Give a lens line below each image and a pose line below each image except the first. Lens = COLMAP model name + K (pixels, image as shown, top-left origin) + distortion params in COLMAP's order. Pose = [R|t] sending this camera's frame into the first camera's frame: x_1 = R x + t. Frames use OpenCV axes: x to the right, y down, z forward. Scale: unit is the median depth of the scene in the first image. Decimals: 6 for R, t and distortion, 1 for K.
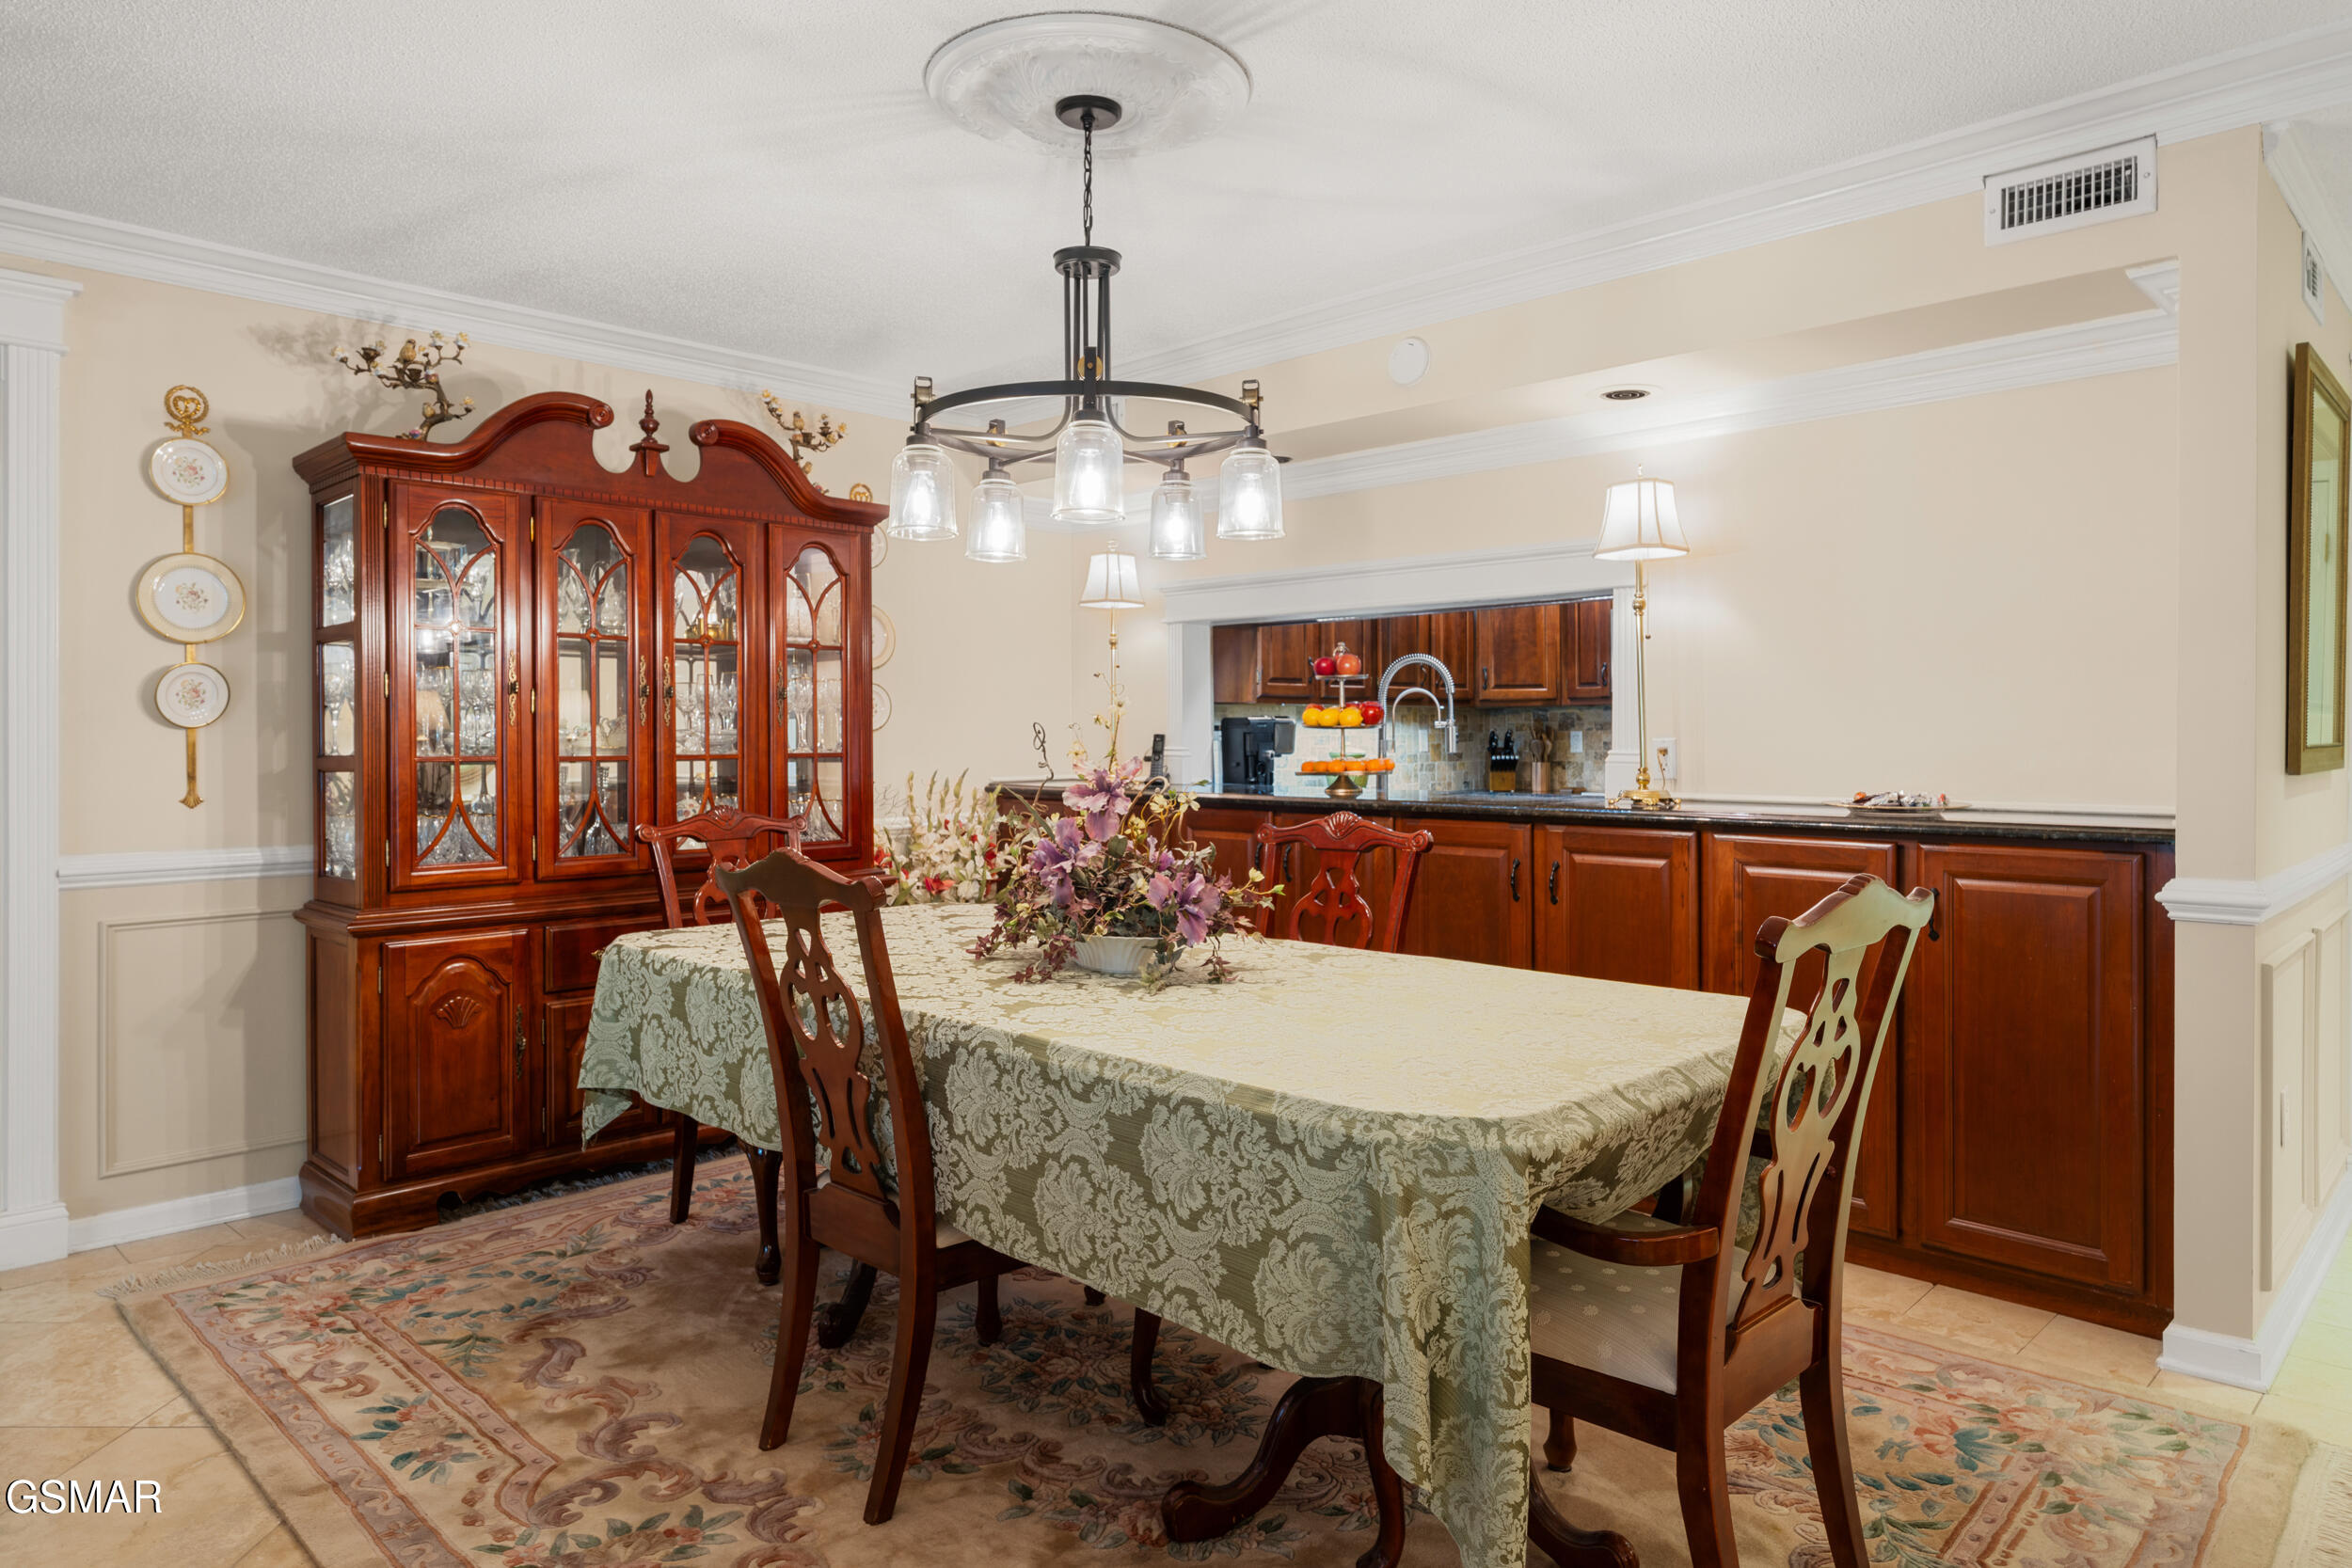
lens RADIAL K [[1409.8, 0, 1179.1], [0, 1409.8, 764.4], [0, 0, 1]] dist [0.002183, 0.000096]
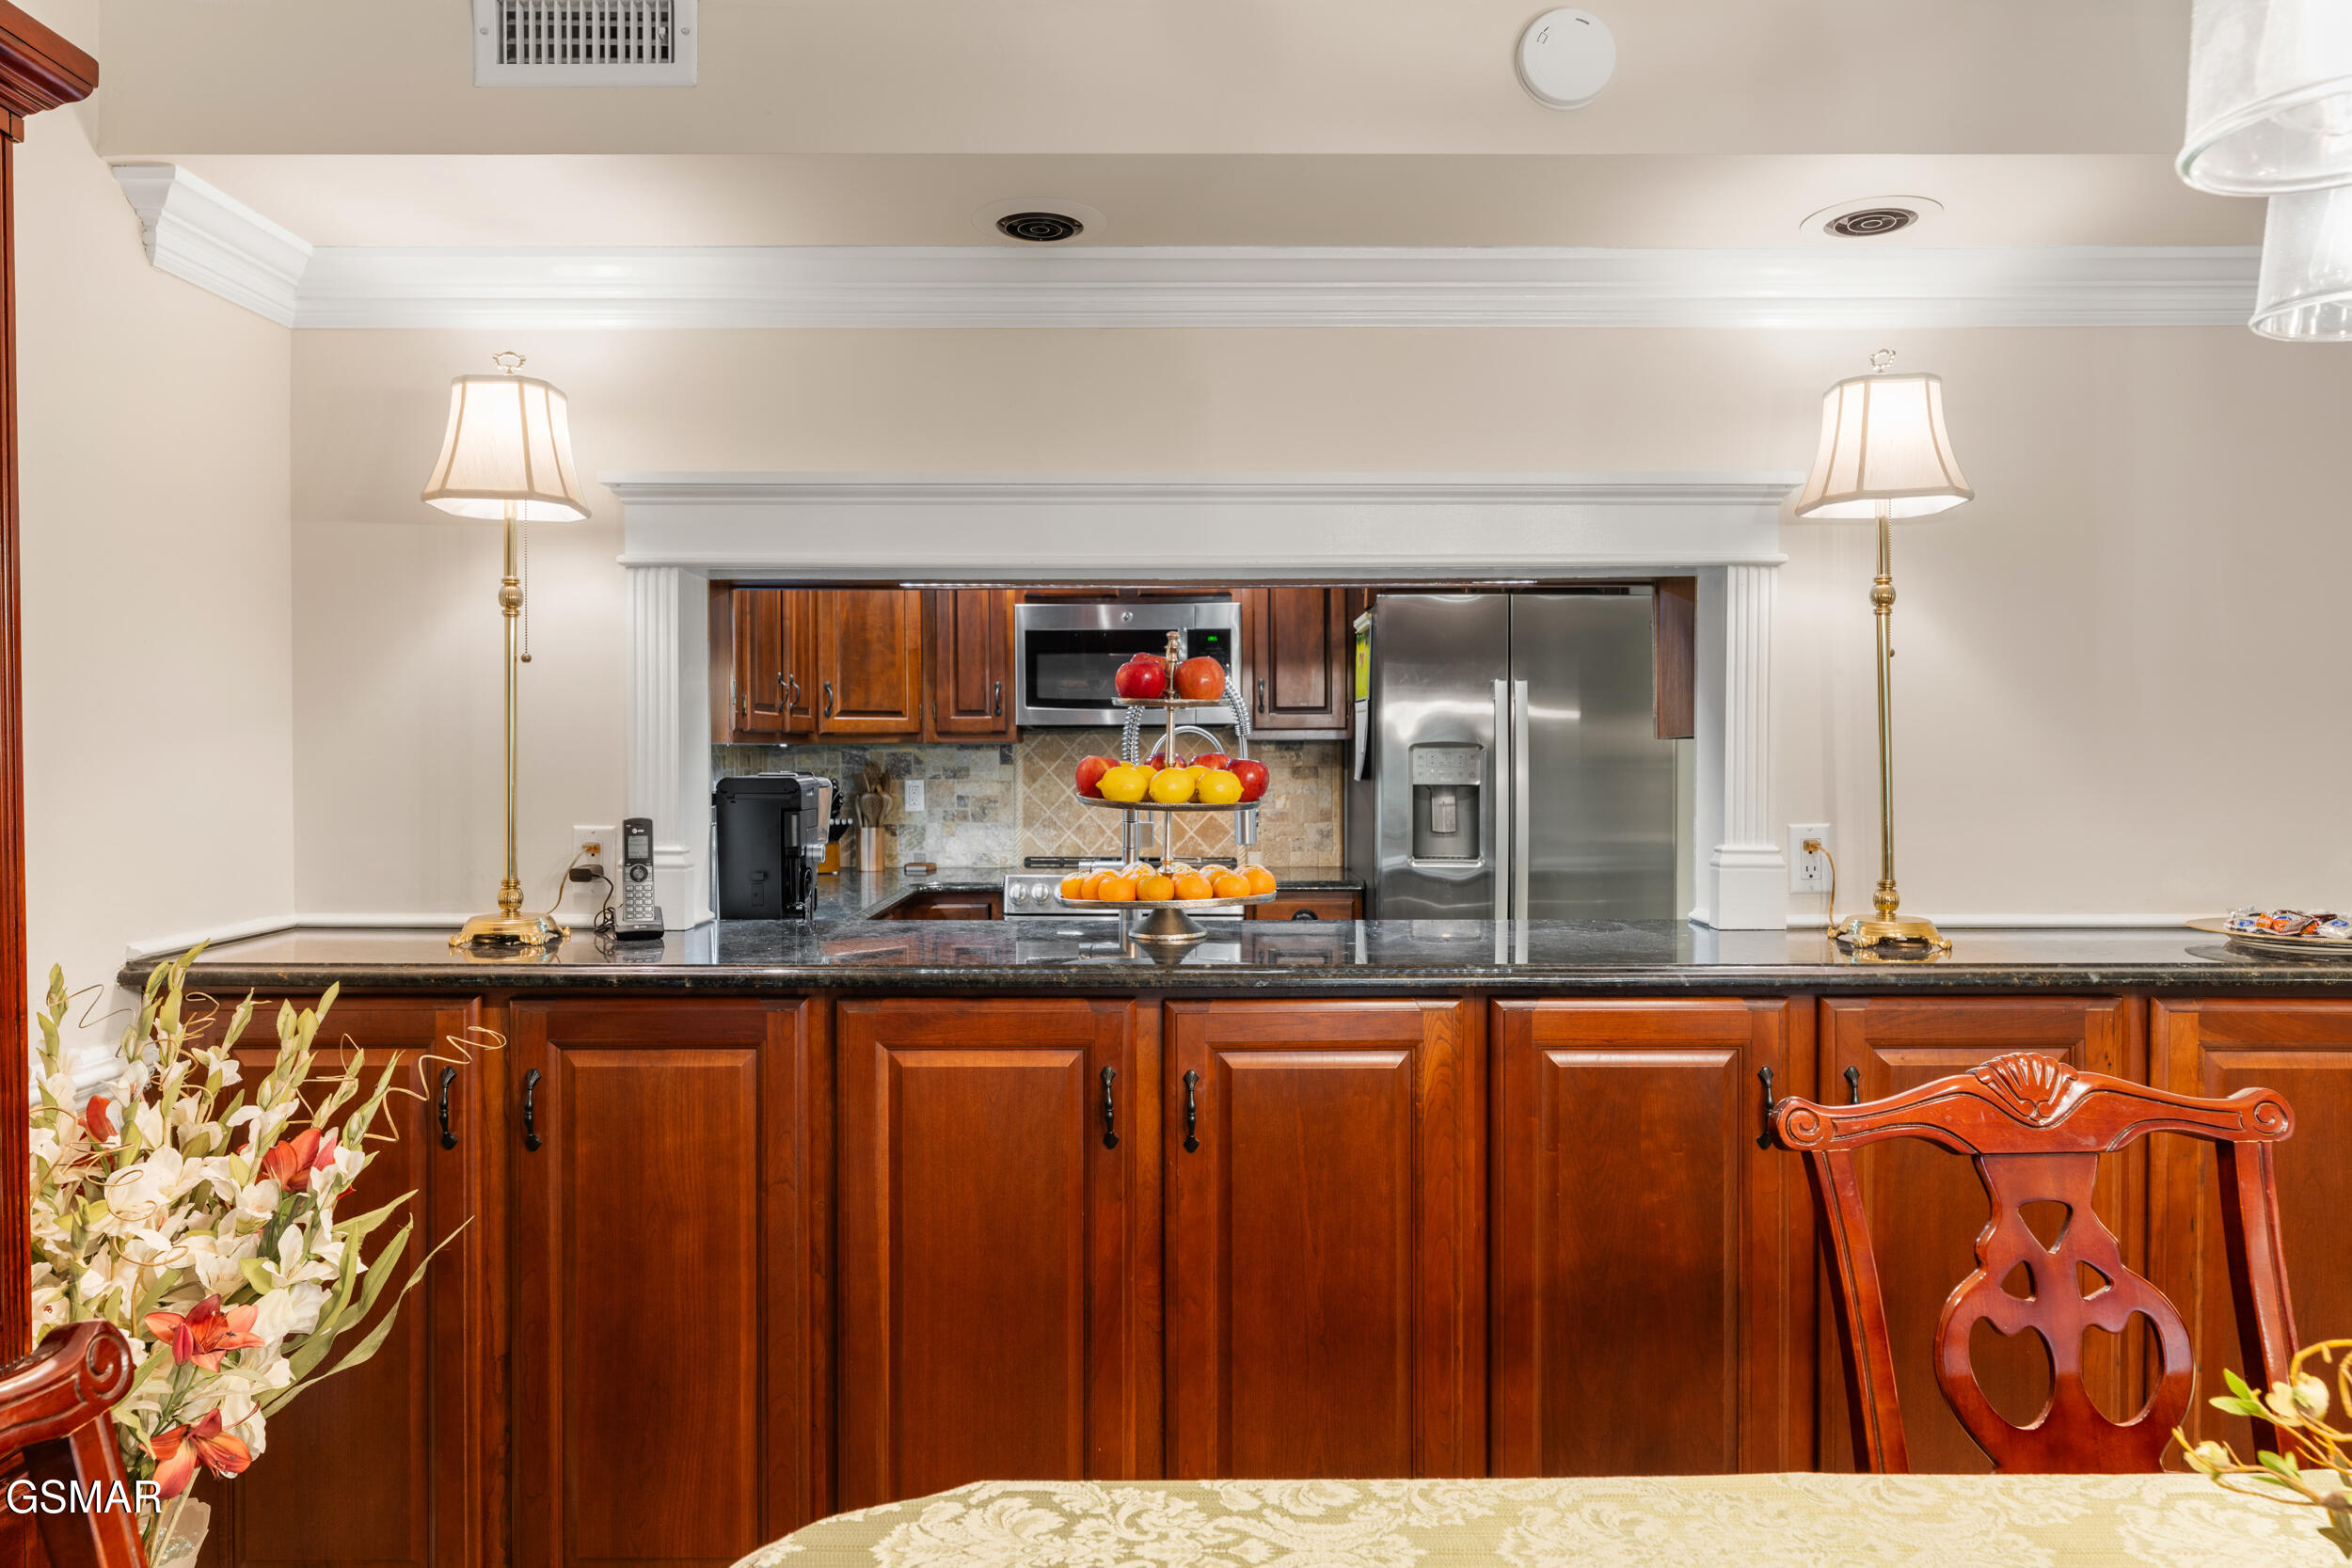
lens RADIAL K [[1562.1, 0, 1188.5], [0, 1562.1, 786.8], [0, 0, 1]] dist [-0.007956, -0.001103]
pose [[0.704234, -0.016082, 0.709786, -0.167177], [0.017426, 0.999834, 0.005363, -0.022939], [-0.709754, 0.008592, 0.704397, 0.392108]]
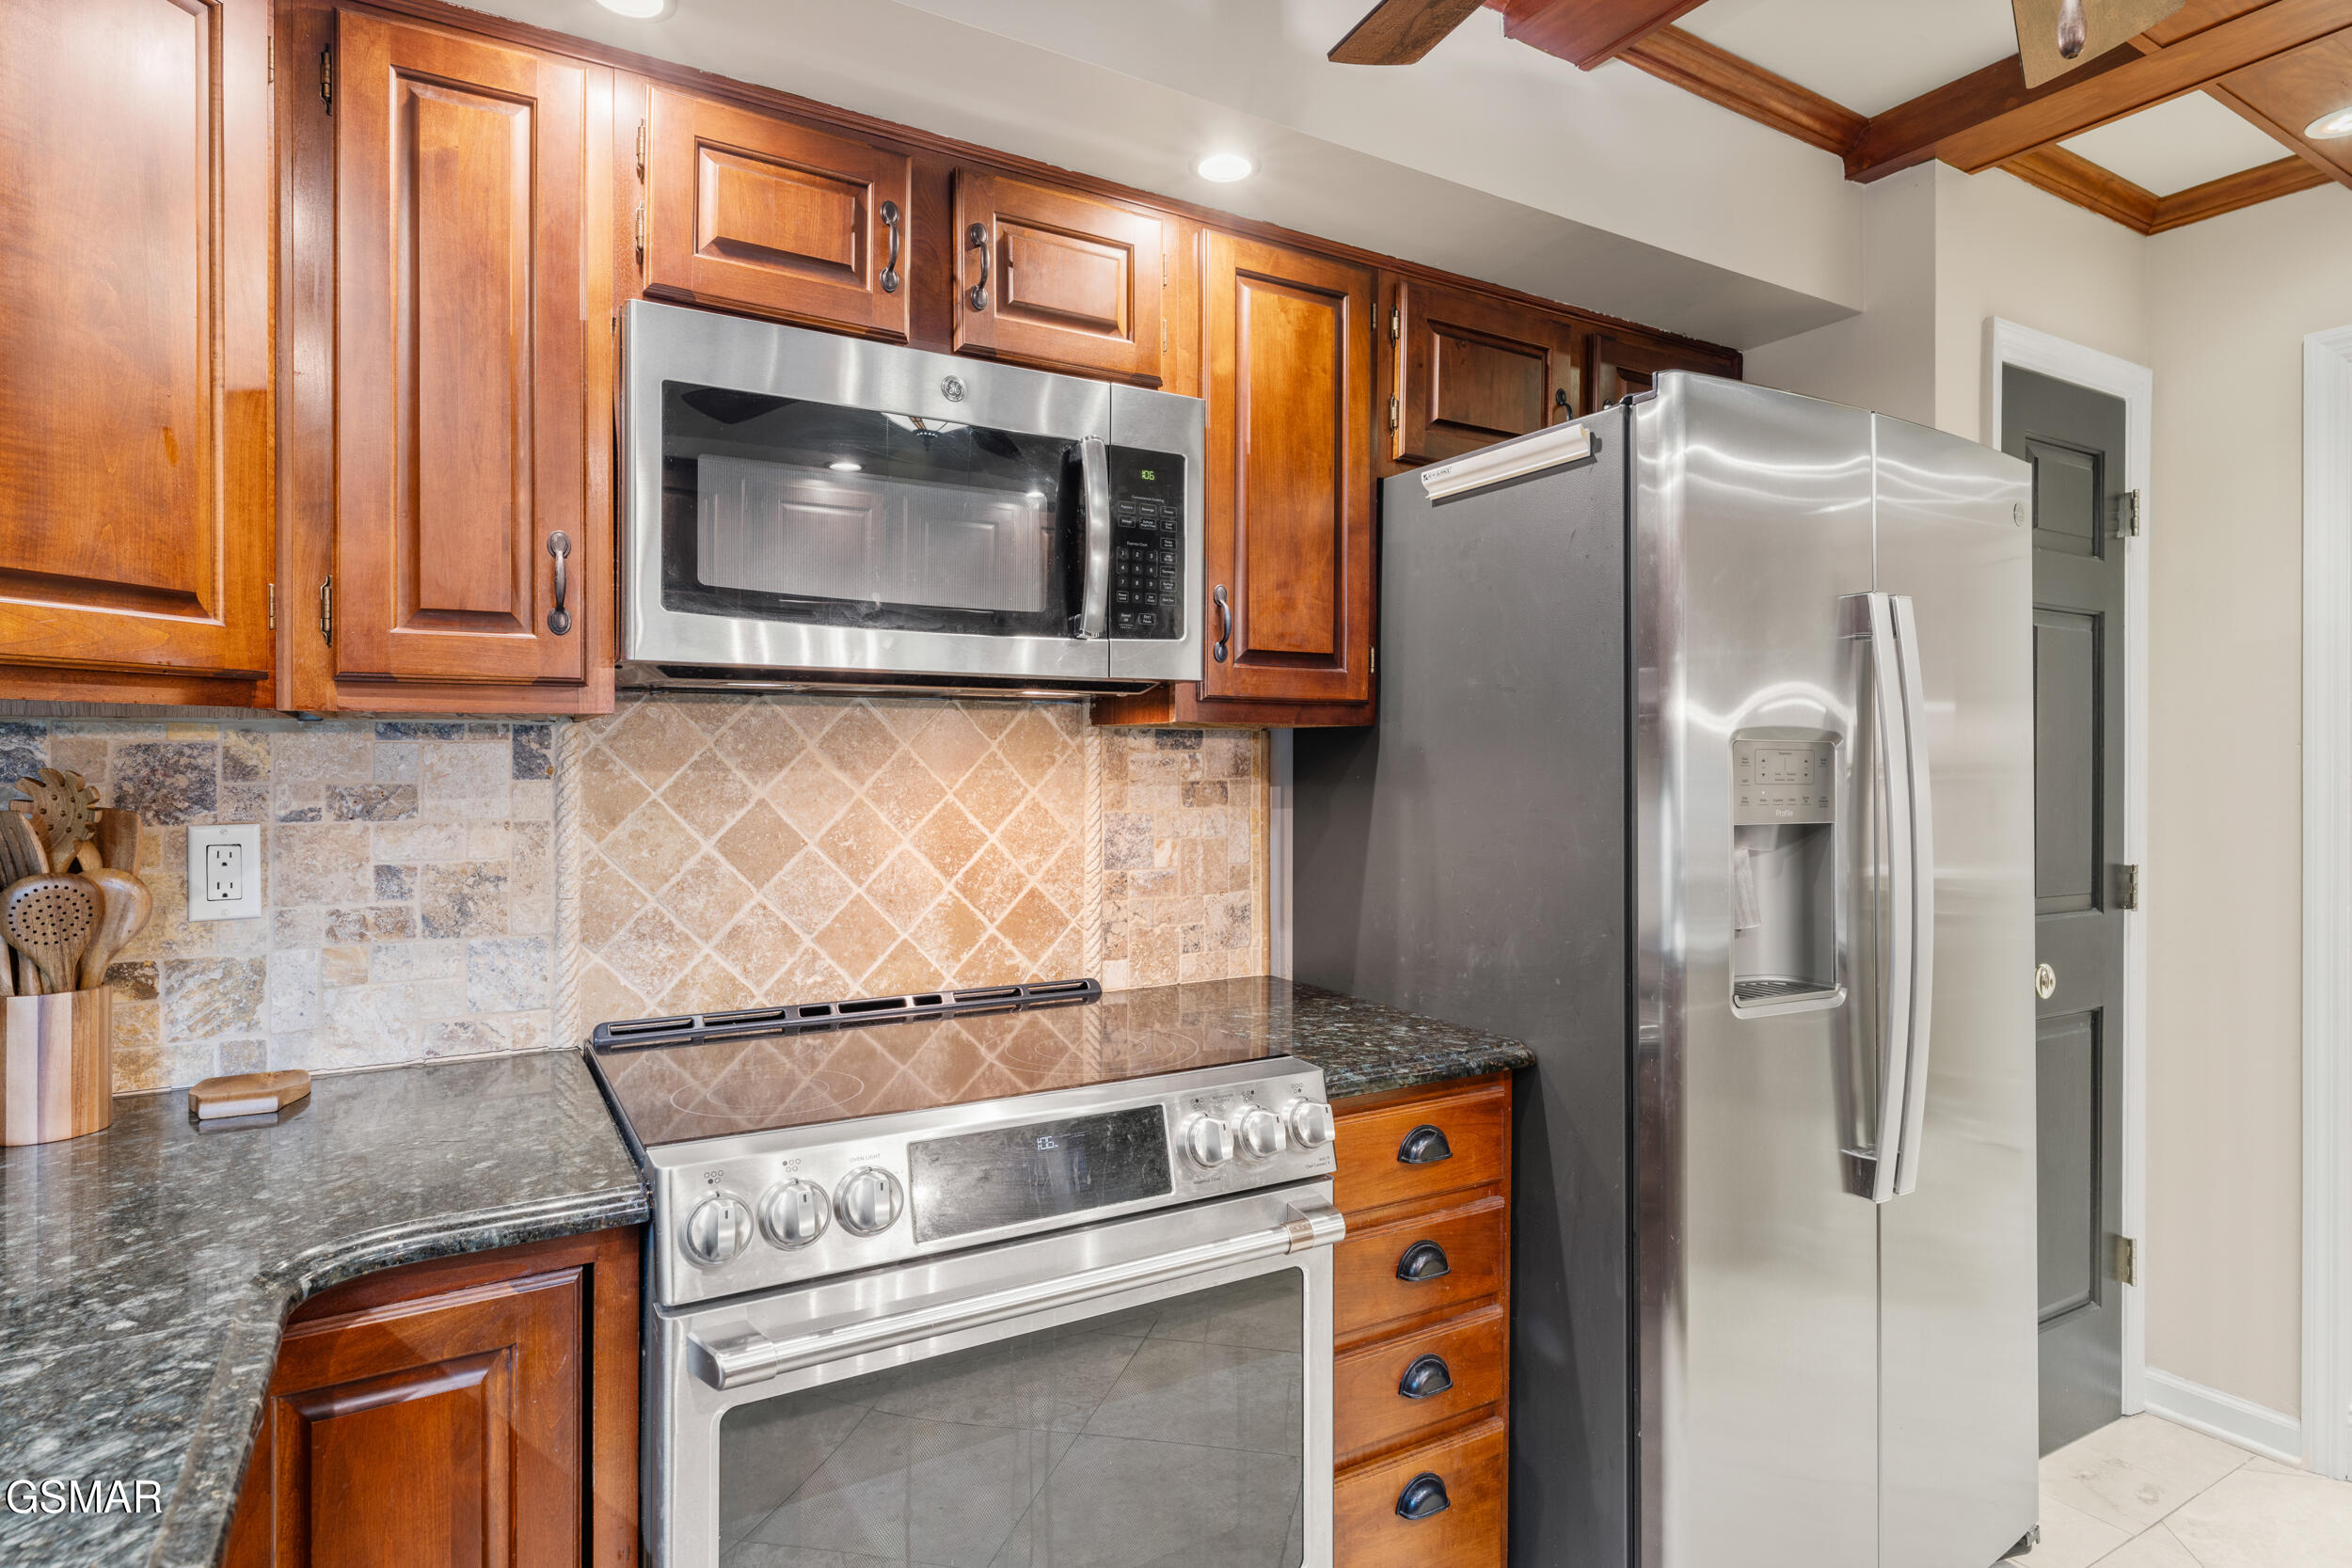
lens RADIAL K [[1239.1, 0, 1179.9], [0, 1239.1, 768.4], [0, 0, 1]] dist [-0.000269, -0.001404]
pose [[0.247206, -0.001993, 0.968961, 0.130801], [0.020222, 0.999791, -0.003103, -0.030297], [-0.968752, 0.020362, 0.247194, 0.835495]]
